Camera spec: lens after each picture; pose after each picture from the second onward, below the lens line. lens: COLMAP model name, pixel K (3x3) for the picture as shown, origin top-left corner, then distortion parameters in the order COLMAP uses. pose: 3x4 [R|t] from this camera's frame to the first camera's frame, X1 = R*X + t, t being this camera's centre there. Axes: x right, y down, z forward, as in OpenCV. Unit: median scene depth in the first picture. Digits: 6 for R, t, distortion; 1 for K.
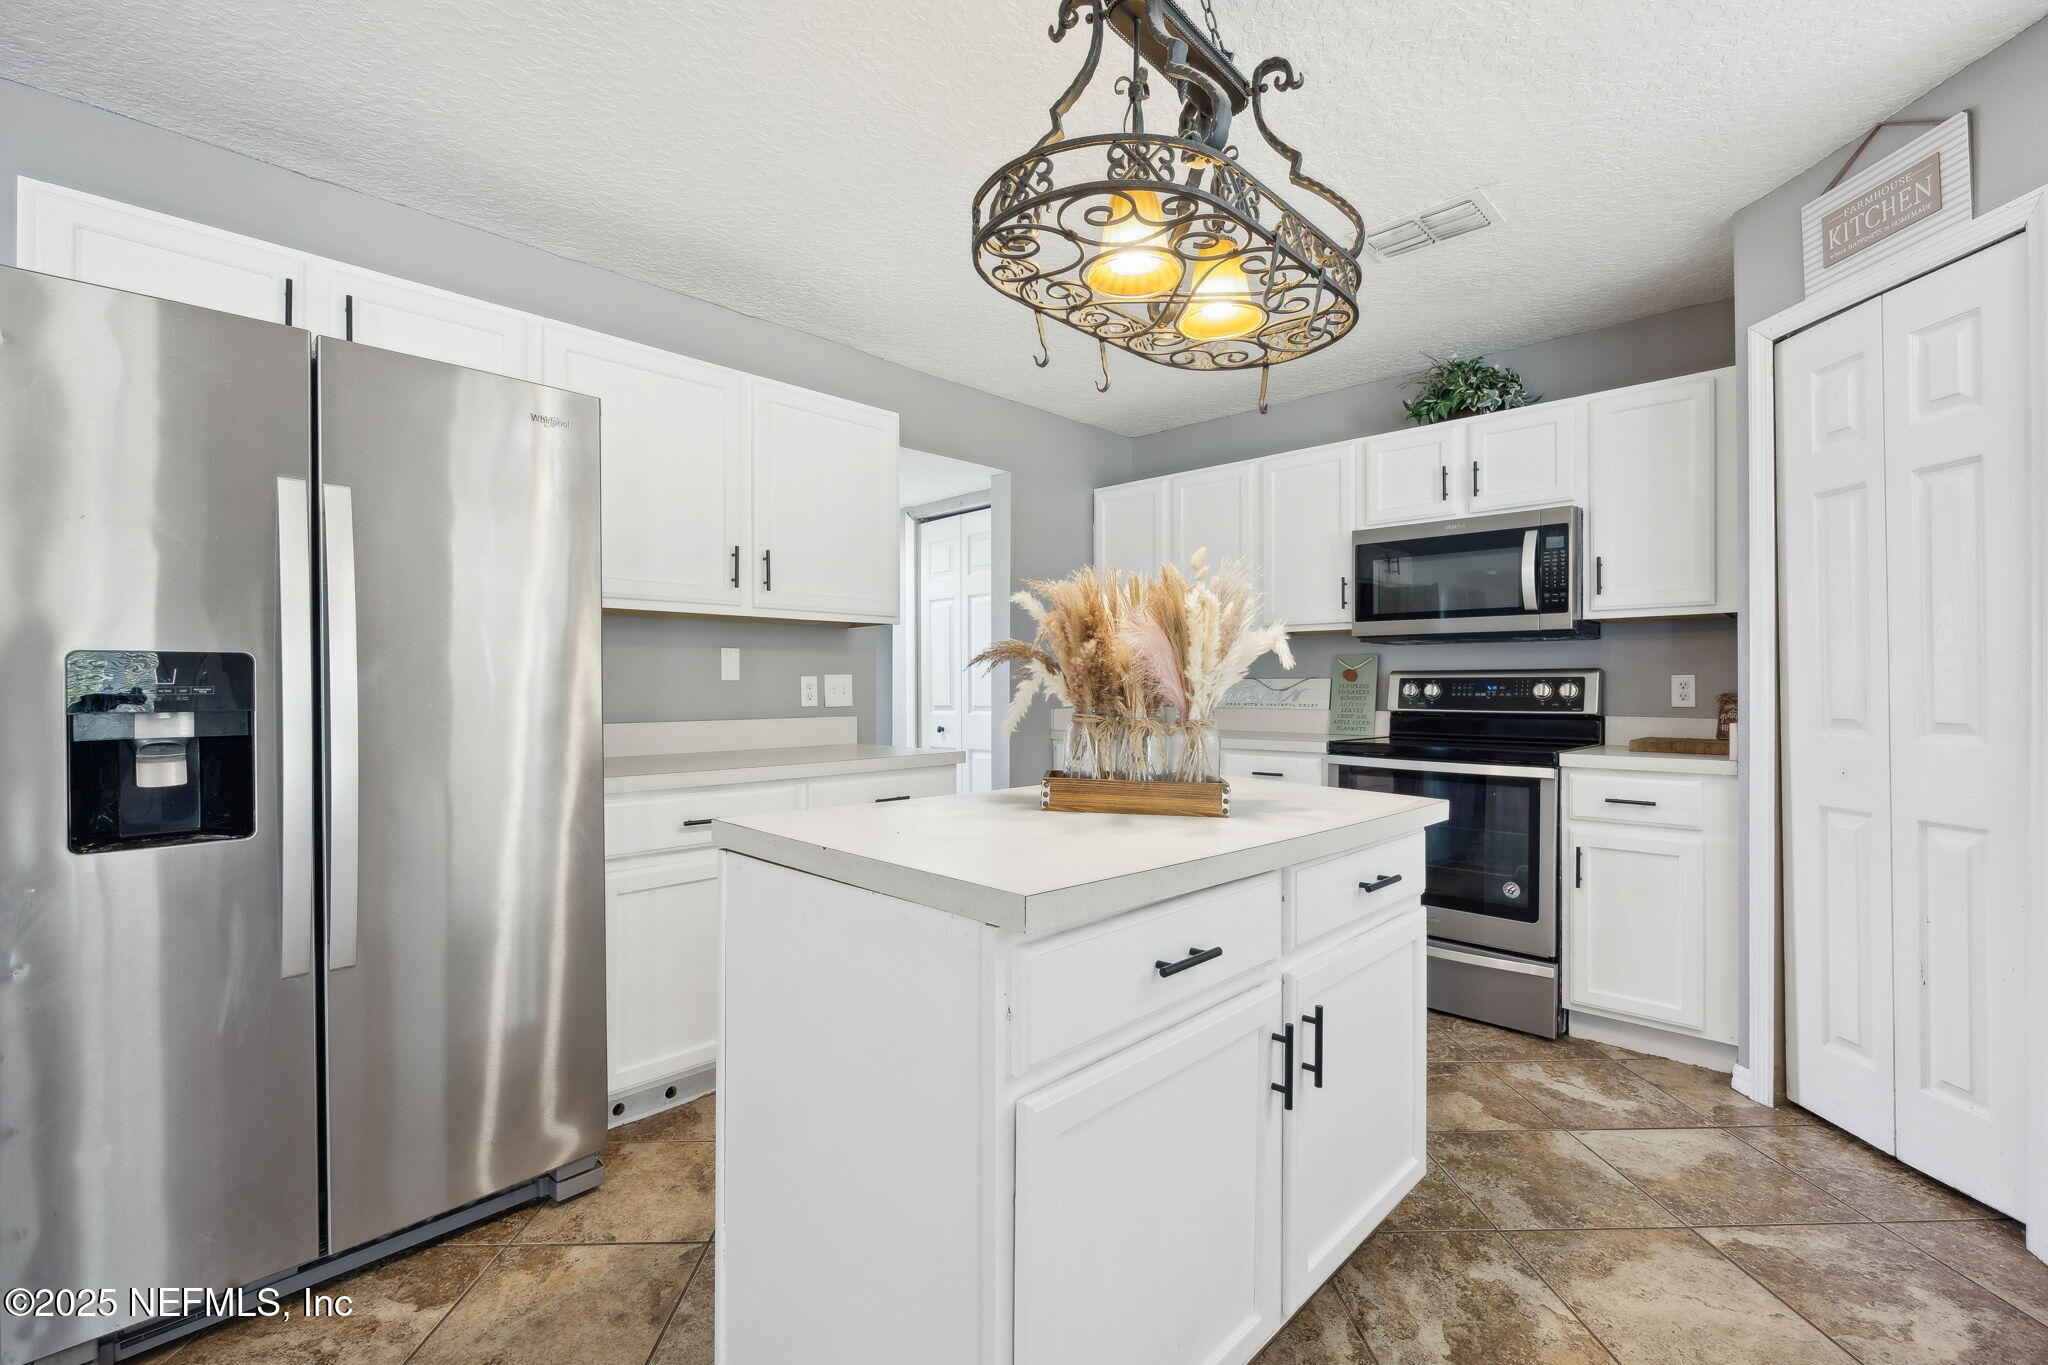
lens RADIAL K [[908.9, 0, 1024.0], [0, 908.9, 682.5], [0, 0, 1]] dist [0.000898, 0.000287]
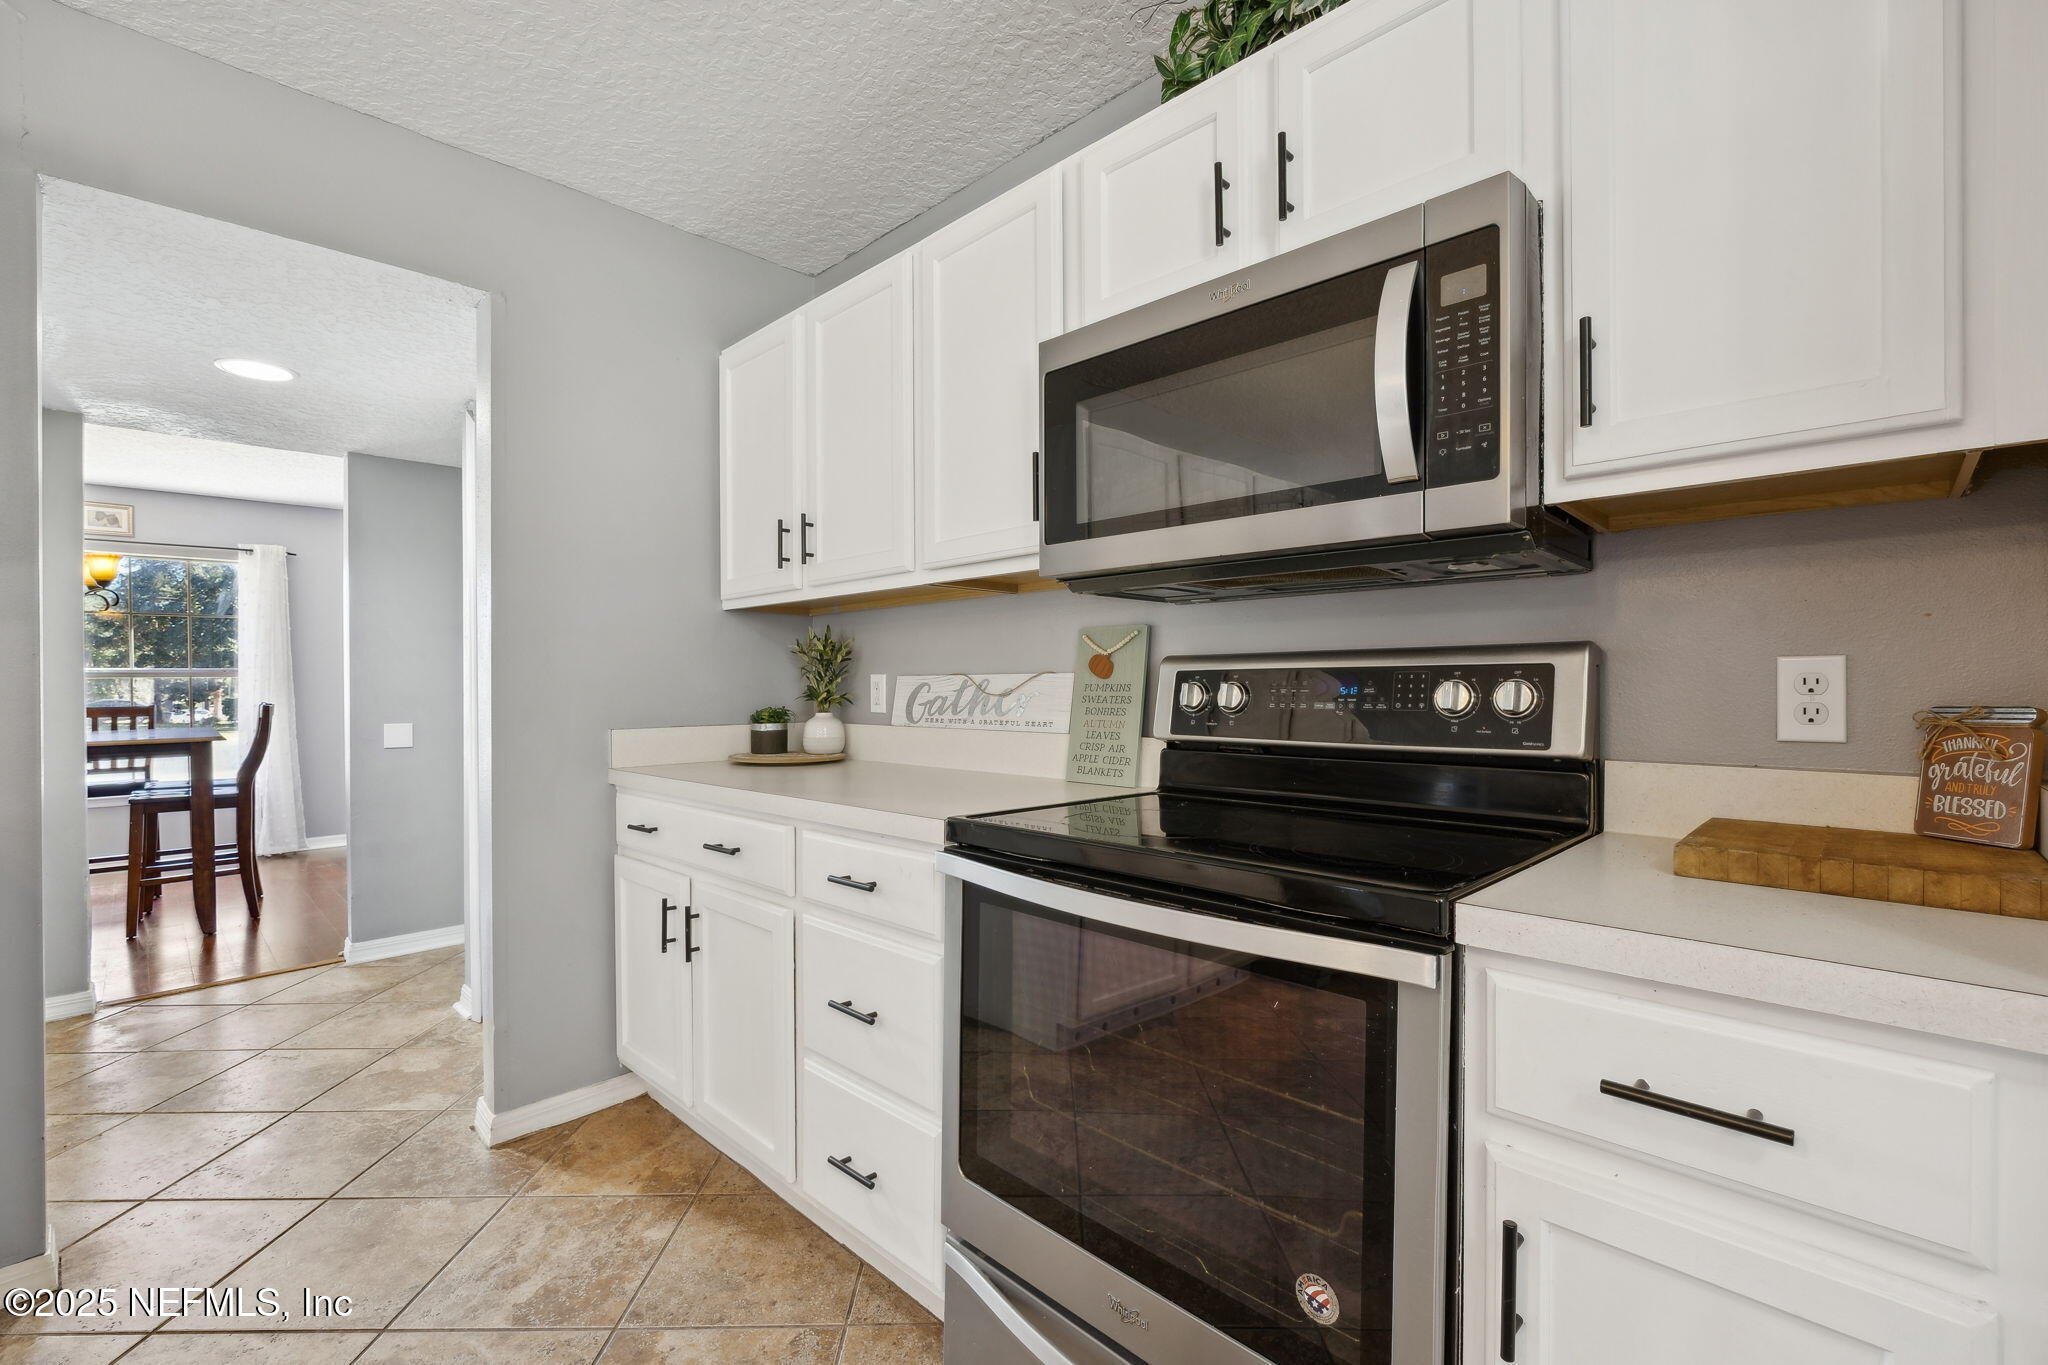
lens RADIAL K [[868.1, 0, 1023.0], [0, 868.1, 687.6], [0, 0, 1]] dist [-0.014159, 0.001101]
pose [[0.999708, -0.002843, -0.024014, 0.452306], [0.002978, 0.999980, 0.005582, 0.001925], [0.023998, -0.005652, 0.999696, 0.707990]]
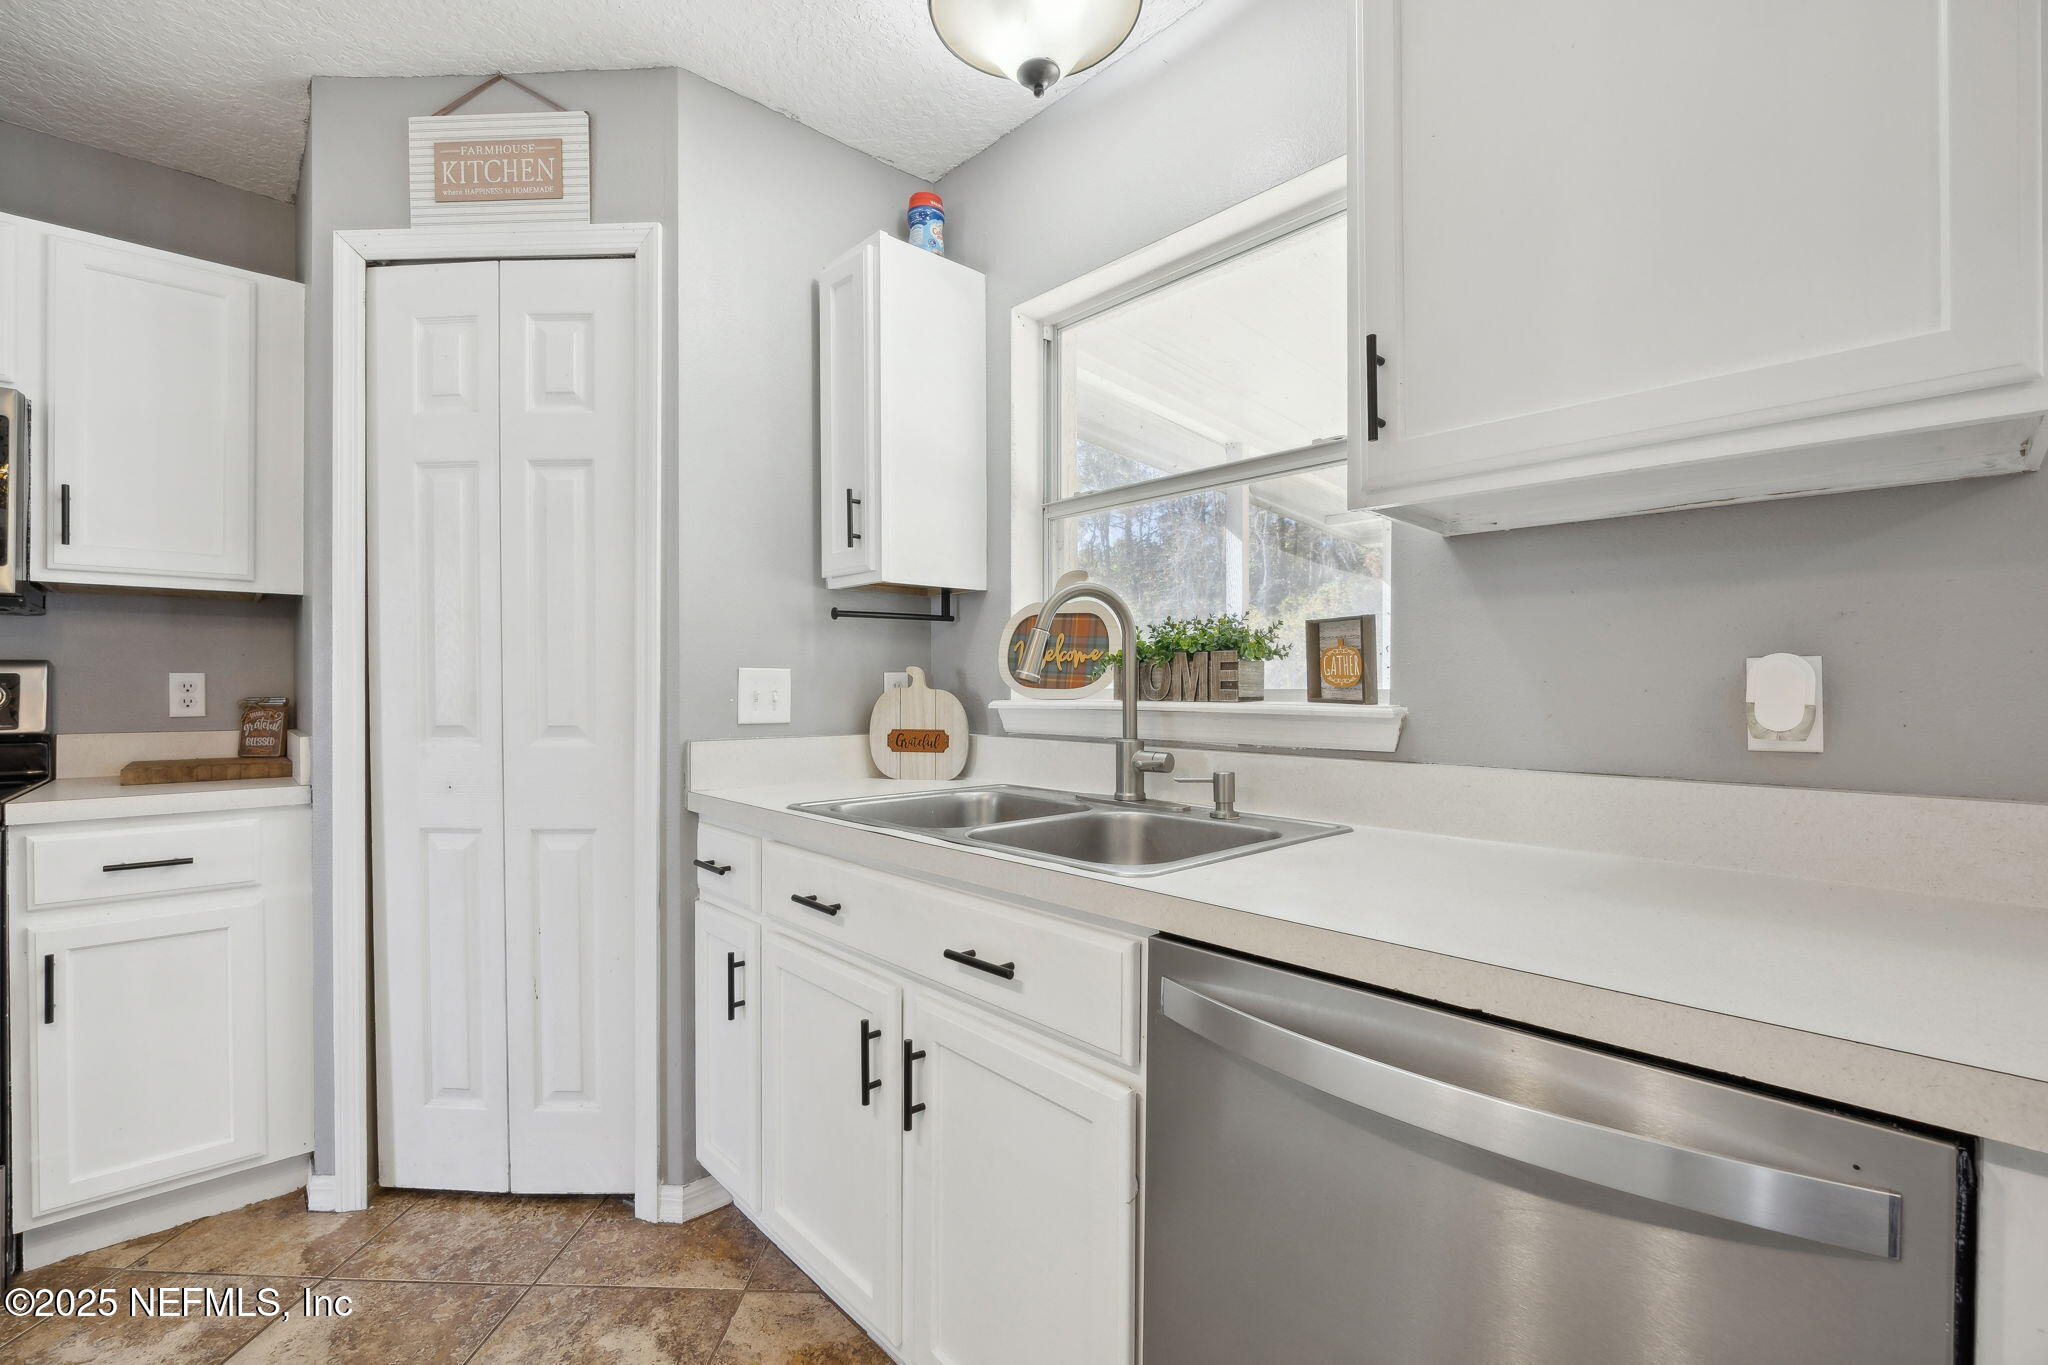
lens RADIAL K [[868.1, 0, 1023.0], [0, 868.1, 687.6], [0, 0, 1]] dist [-0.014159, 0.001101]
pose [[0.055665, -0.001347, 0.998449, 0.080915], [-0.002581, 0.999996, 0.001493, 0.000751], [-0.998446, -0.002660, 0.055661, 0.322137]]
